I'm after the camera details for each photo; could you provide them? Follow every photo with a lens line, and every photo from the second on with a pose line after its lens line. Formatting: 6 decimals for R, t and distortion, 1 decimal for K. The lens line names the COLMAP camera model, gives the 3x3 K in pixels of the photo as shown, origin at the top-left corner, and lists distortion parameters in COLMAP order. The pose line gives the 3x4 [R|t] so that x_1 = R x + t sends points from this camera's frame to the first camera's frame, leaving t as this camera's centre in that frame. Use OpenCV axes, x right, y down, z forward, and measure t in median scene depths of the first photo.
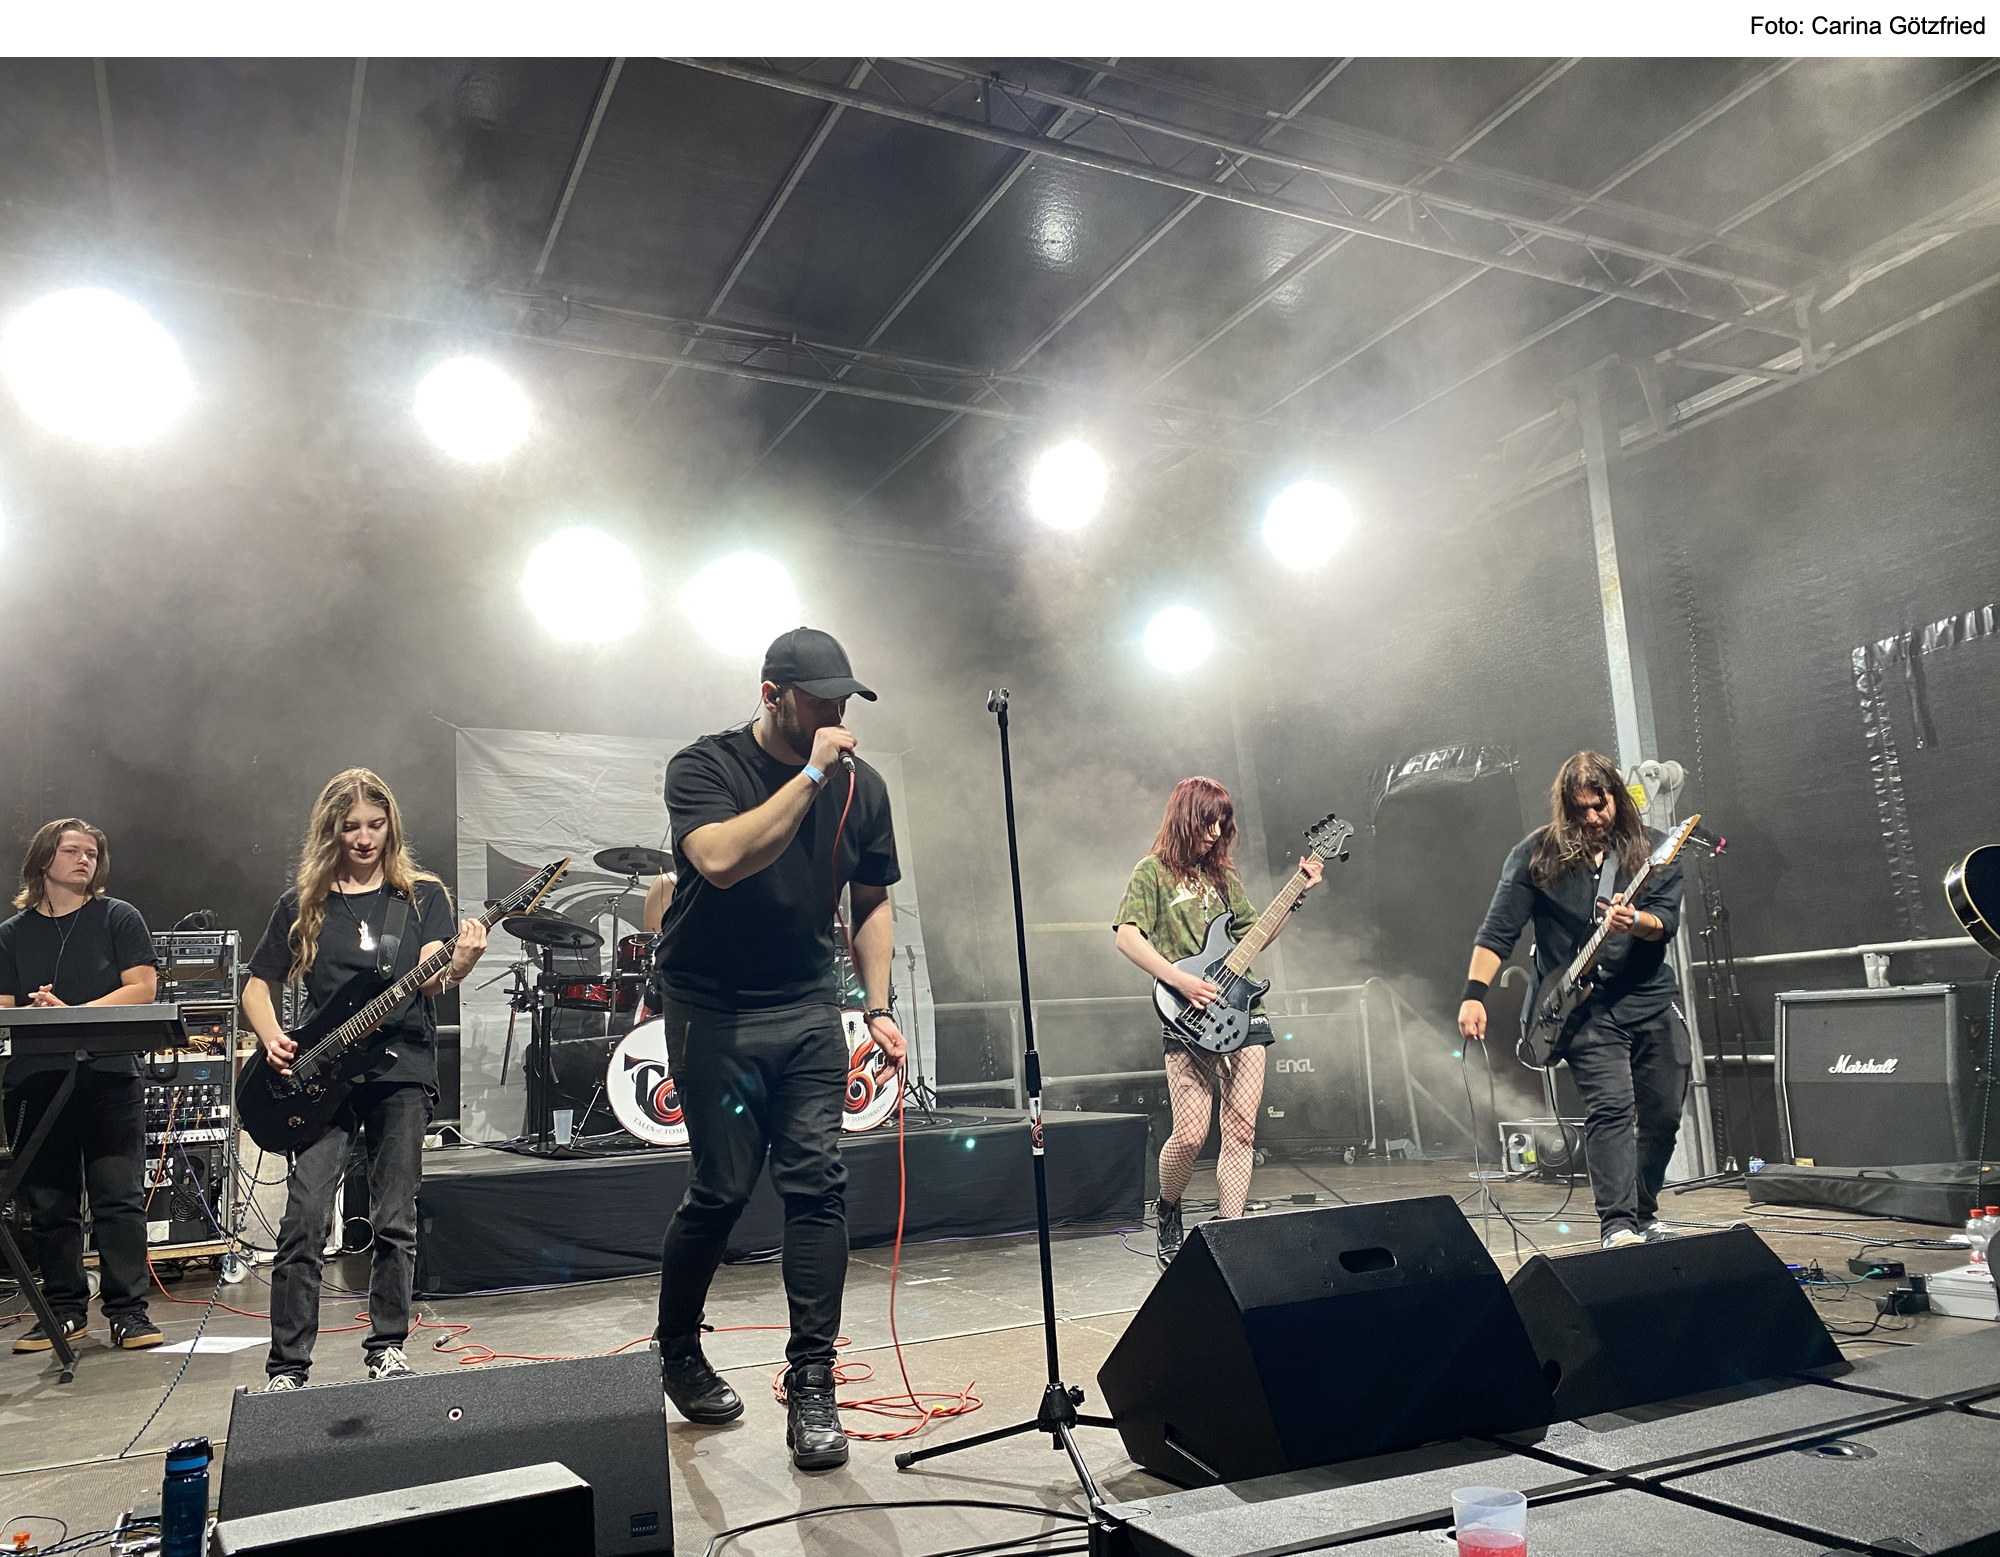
lens RADIAL K [[1516.0, 0, 990.6], [0, 1516.0, 806.9], [0, 0, 1]] dist [0.033829, -0.030893]
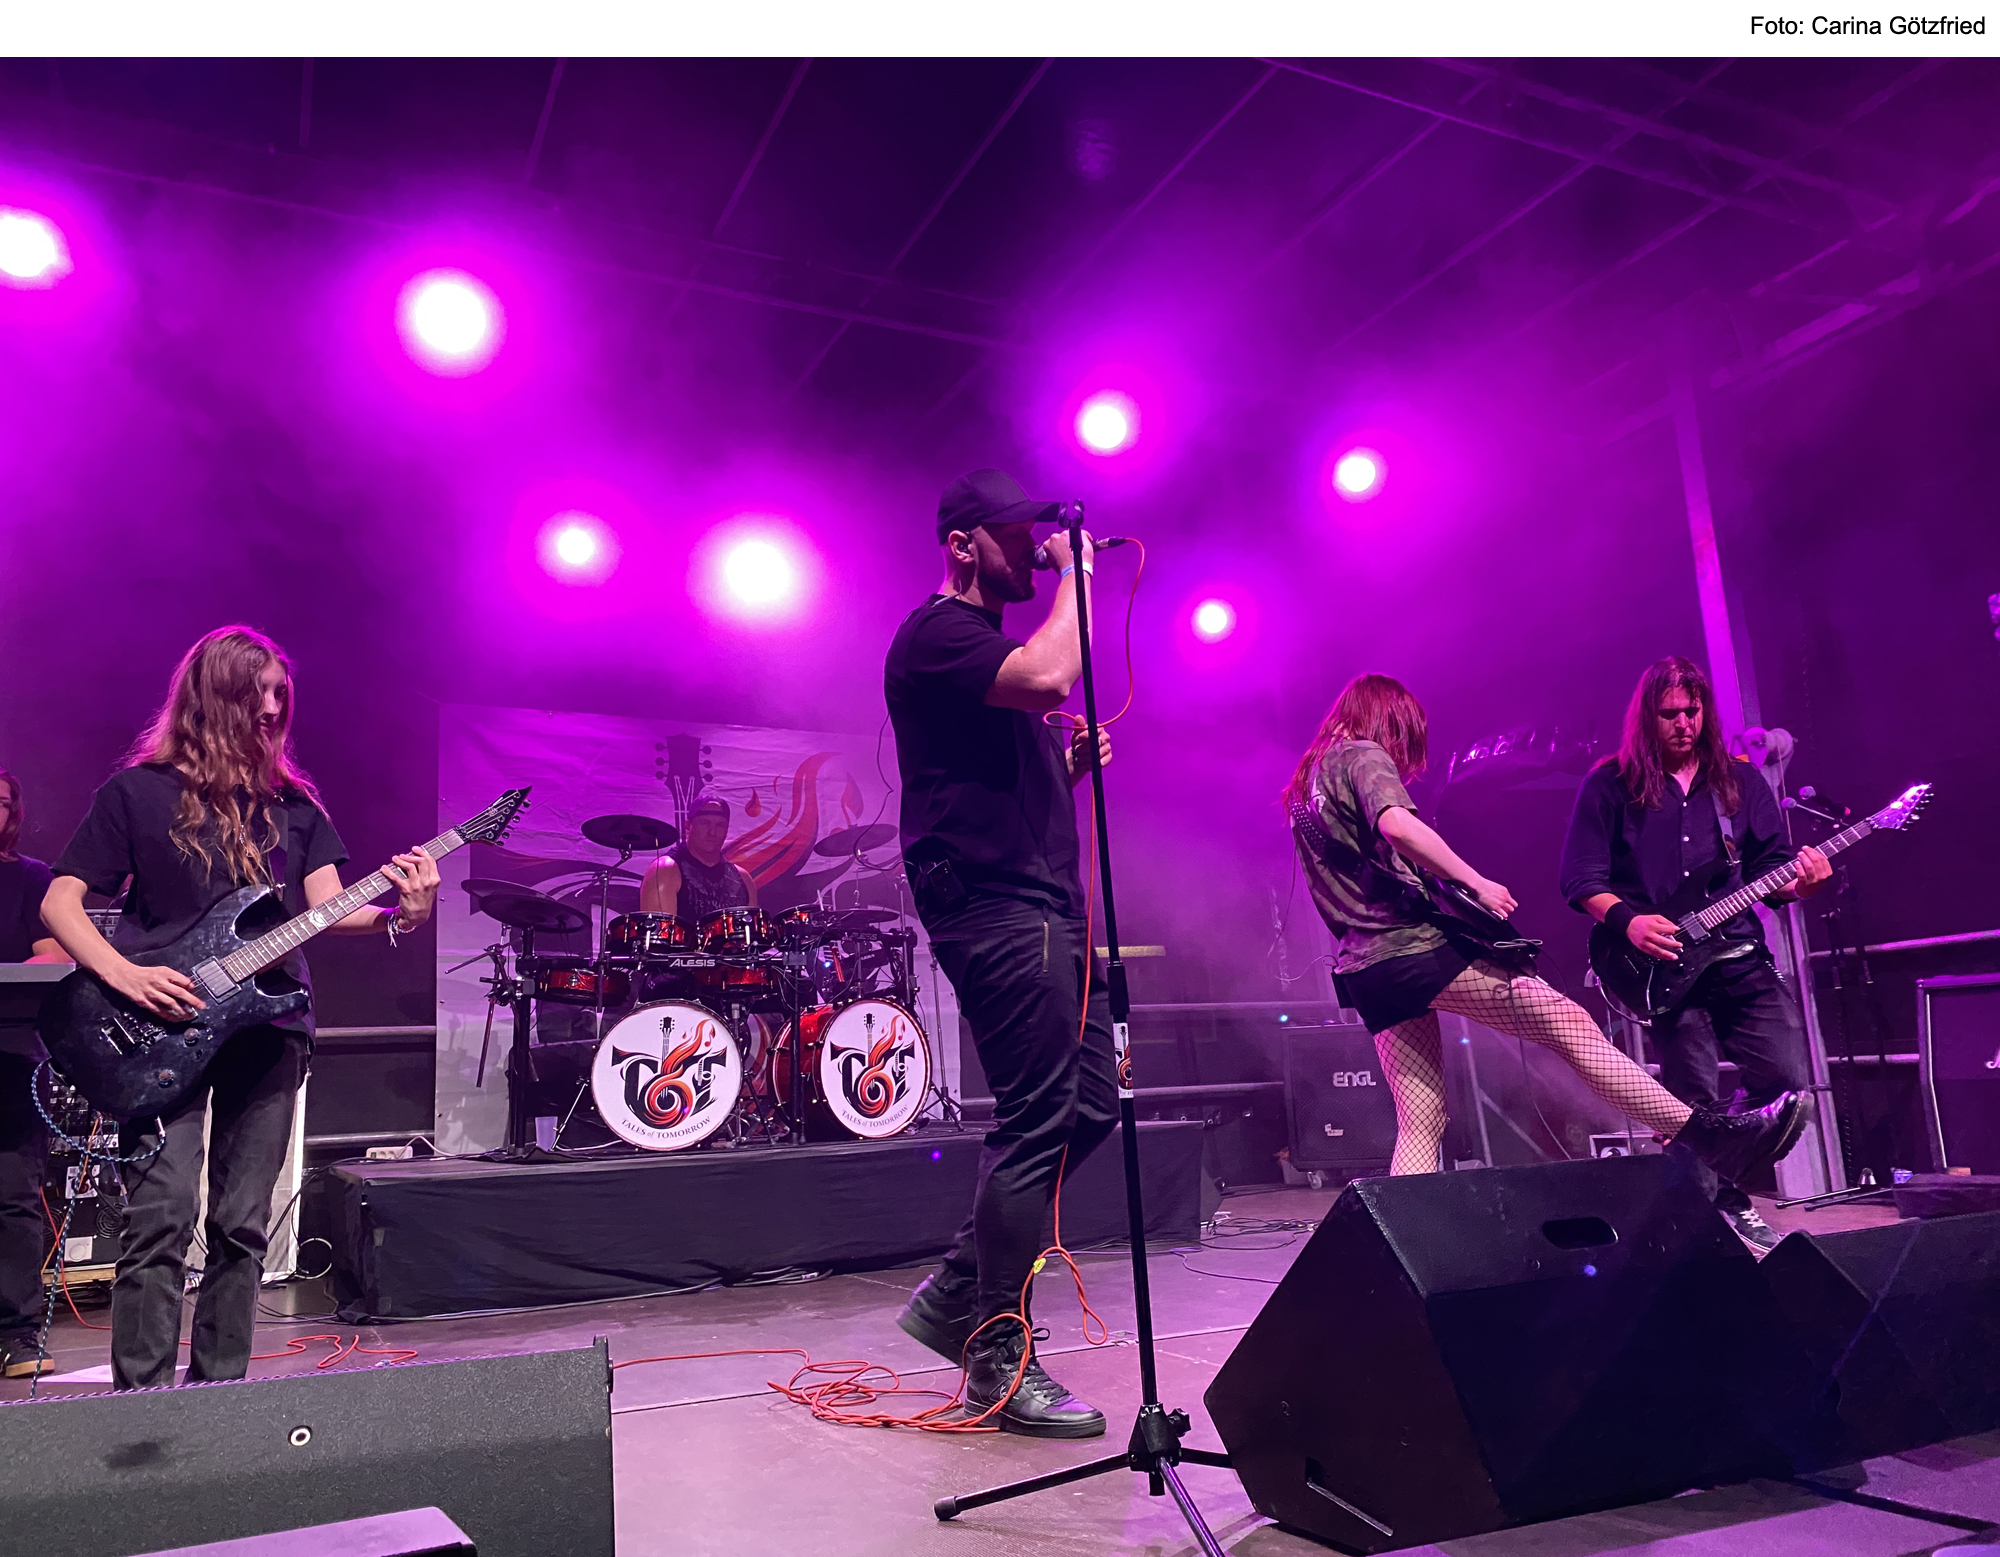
lens RADIAL K [[1516.0, 0, 996.0], [0, 1516.0, 786.9], [0, 0, 1]] dist [0.033829, -0.030893]
pose [[0.999984, -0.000682, -0.005575, -0.013087], [0.000437, 0.999039, -0.043834, 0.049895], [0.005599, 0.043831, 0.999023, 0.110920]]
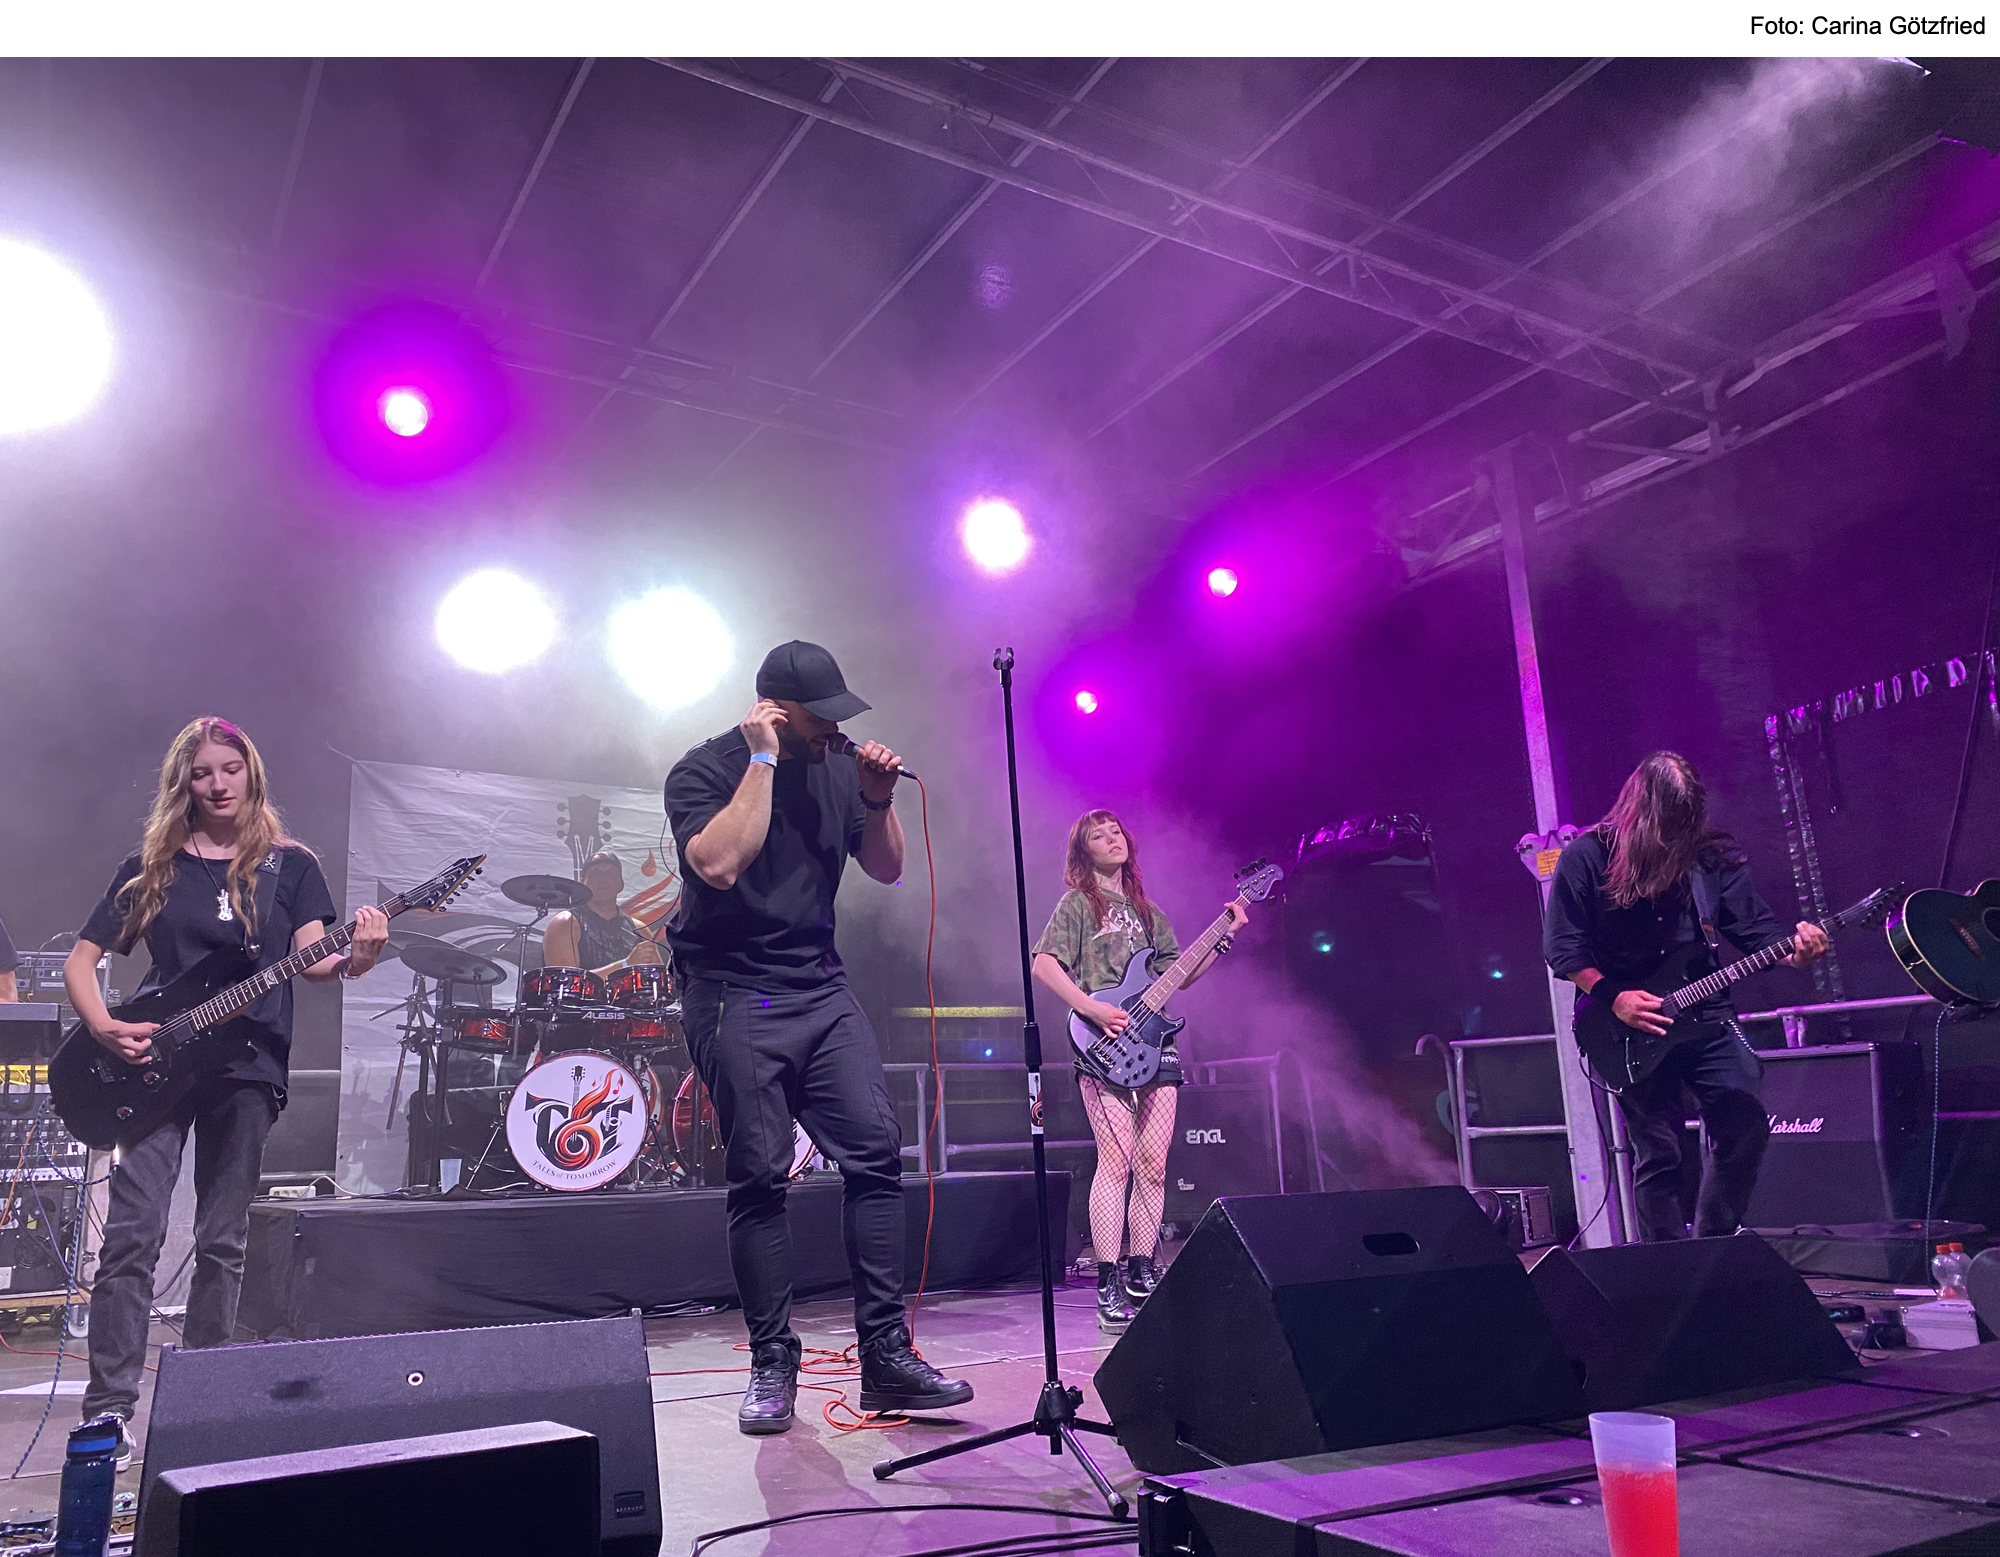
lens RADIAL K [[1516.0, 0, 965.3], [0, 1516.0, 788.2], [0, 0, 1]] dist [0.033829, -0.030893]
pose [[0.997221, 0.032343, 0.067107, -0.038120], [-0.026782, 0.996258, -0.082176, 0.044051], [-0.069513, 0.080151, 0.994356, 0.025833]]
